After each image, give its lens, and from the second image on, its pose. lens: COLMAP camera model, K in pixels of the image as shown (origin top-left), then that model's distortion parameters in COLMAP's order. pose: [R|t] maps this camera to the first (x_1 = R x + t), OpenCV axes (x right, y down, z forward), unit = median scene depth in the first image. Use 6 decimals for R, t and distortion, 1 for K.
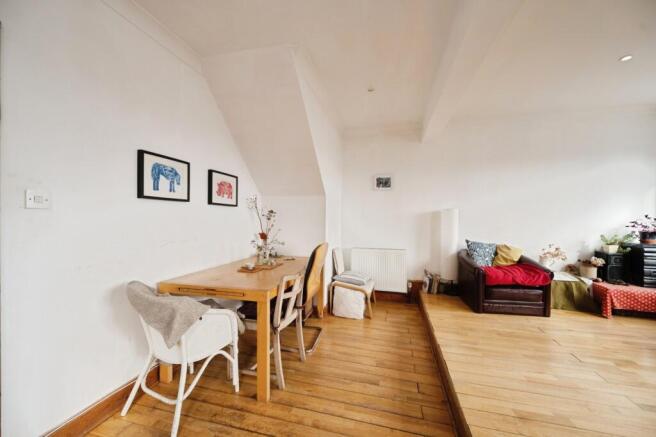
lens RADIAL K [[260.7, 0, 327.3], [0, 260.7, 220.1], [0, 0, 1]] dist [0.003721, 0.000088]
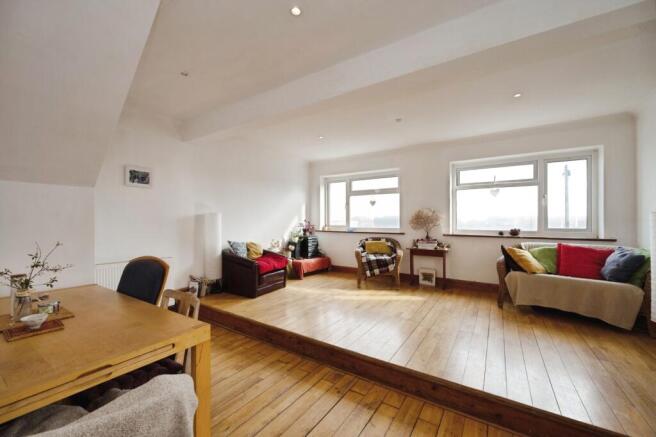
lens RADIAL K [[260.7, 0, 327.7], [0, 260.7, 219.1], [0, 0, 1]] dist [0.003721, 0.000088]
pose [[0.322427, 0.008741, 0.946554, -0.458649], [0.009096, 0.999883, -0.012331, -0.000612], [-0.946551, 0.012586, 0.322309, 0.253213]]
